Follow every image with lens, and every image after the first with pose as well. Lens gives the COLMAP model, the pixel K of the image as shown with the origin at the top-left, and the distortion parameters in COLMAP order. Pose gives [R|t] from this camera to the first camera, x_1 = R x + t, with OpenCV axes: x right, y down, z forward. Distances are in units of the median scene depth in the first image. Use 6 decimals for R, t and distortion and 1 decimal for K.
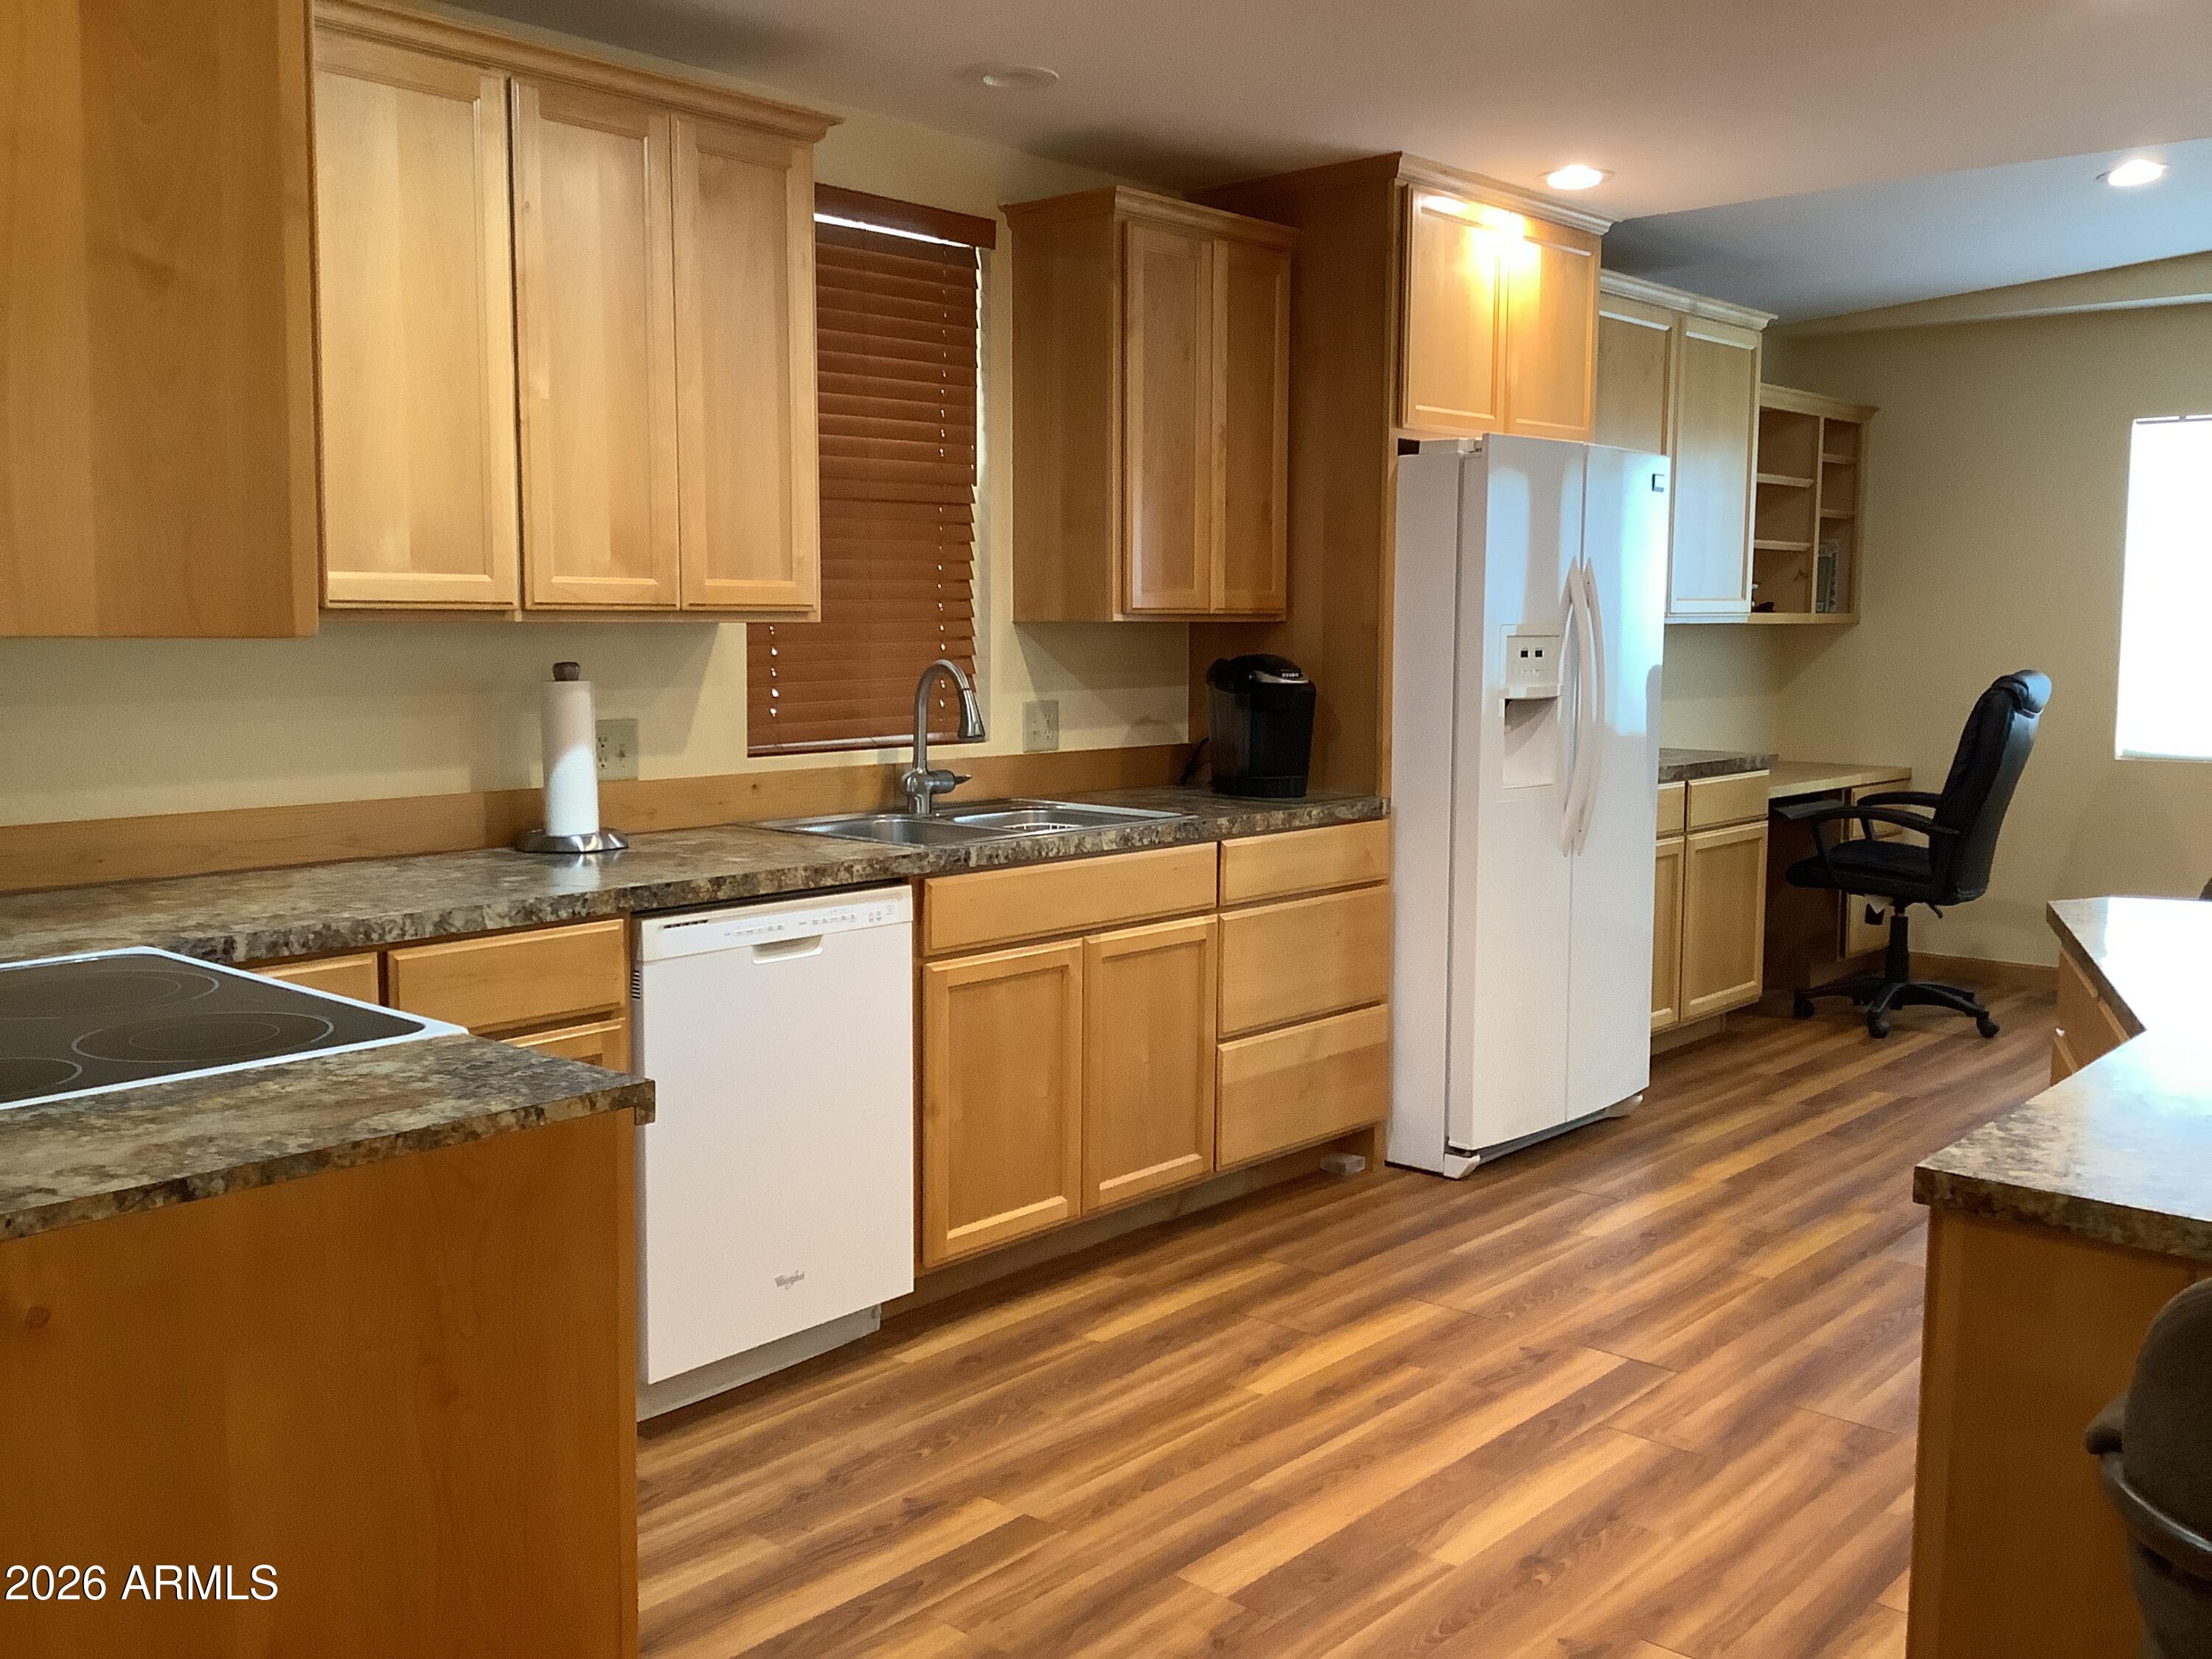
lens RADIAL K [[2005.4, 0, 1082.3], [0, 2005.4, 808.0], [0, 0, 1]] dist [0.120291, -0.238252]
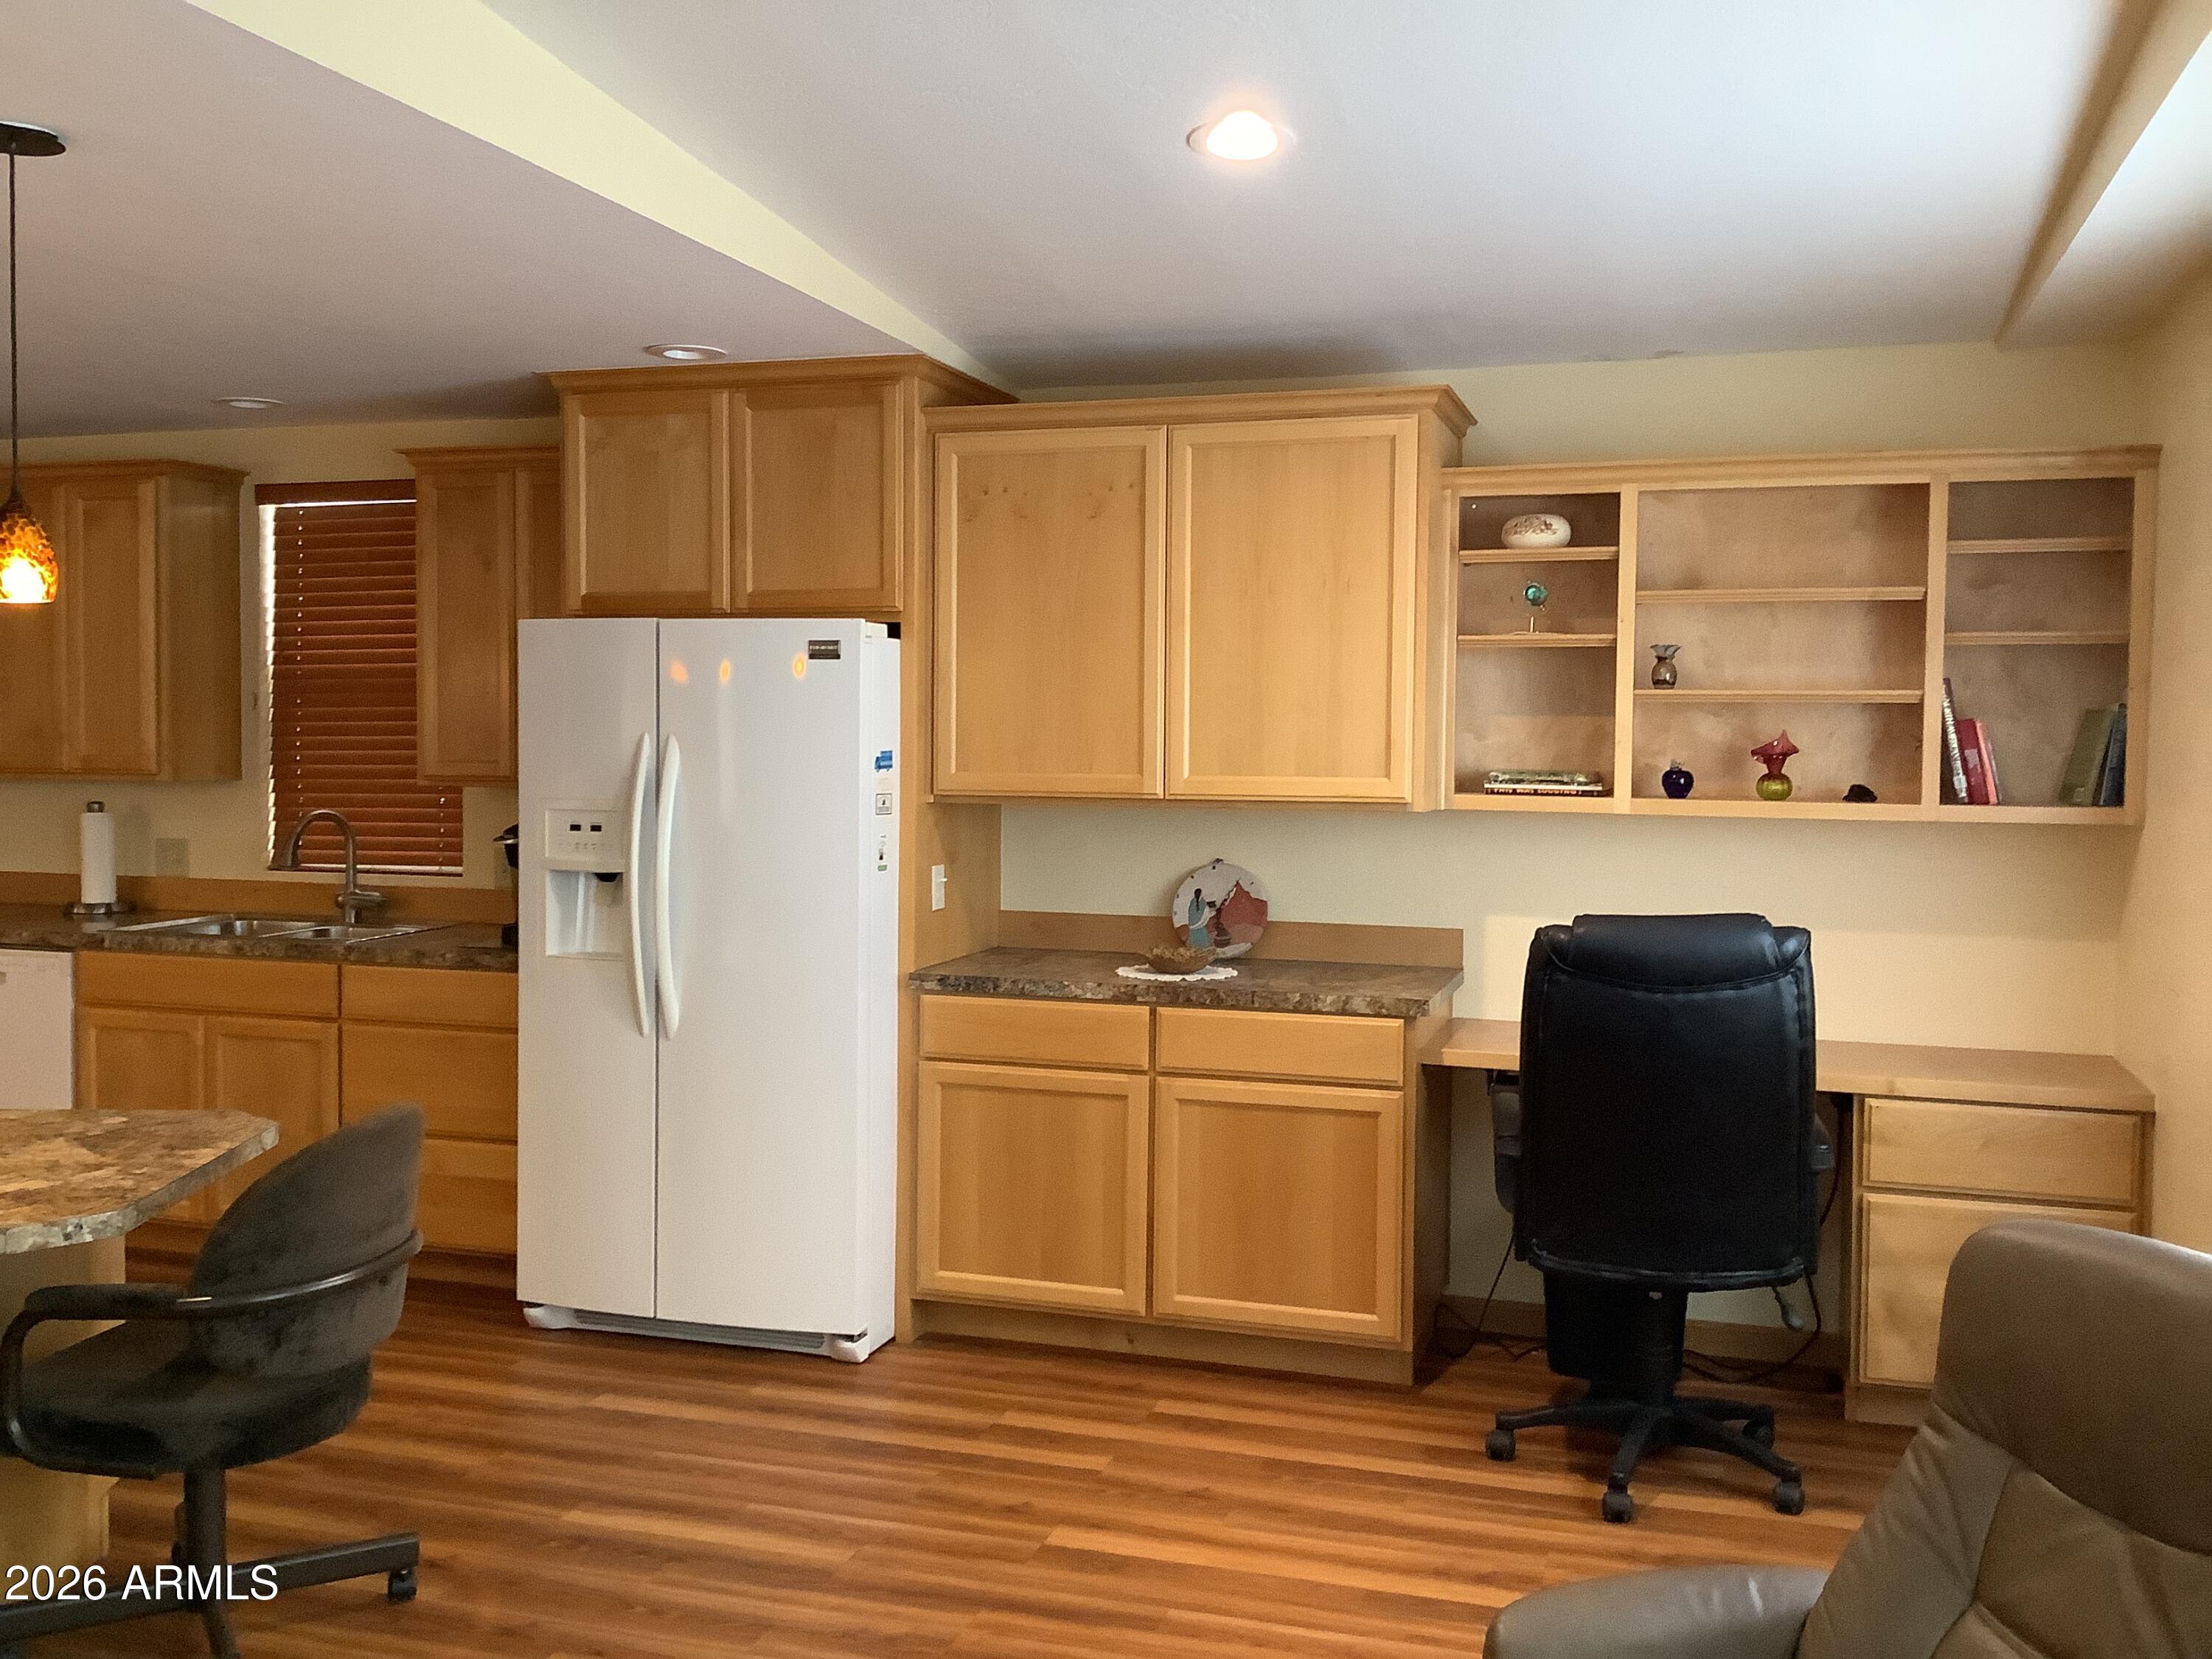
lens RADIAL K [[2005.4, 0, 1082.3], [0, 2005.4, 808.0], [0, 0, 1]] dist [0.120291, -0.238252]
pose [[0.408476, 0.034880, -0.912102, 1.363204], [-0.095119, 0.995456, -0.004530, -0.114852], [0.907799, 0.088608, 0.409937, 0.879677]]
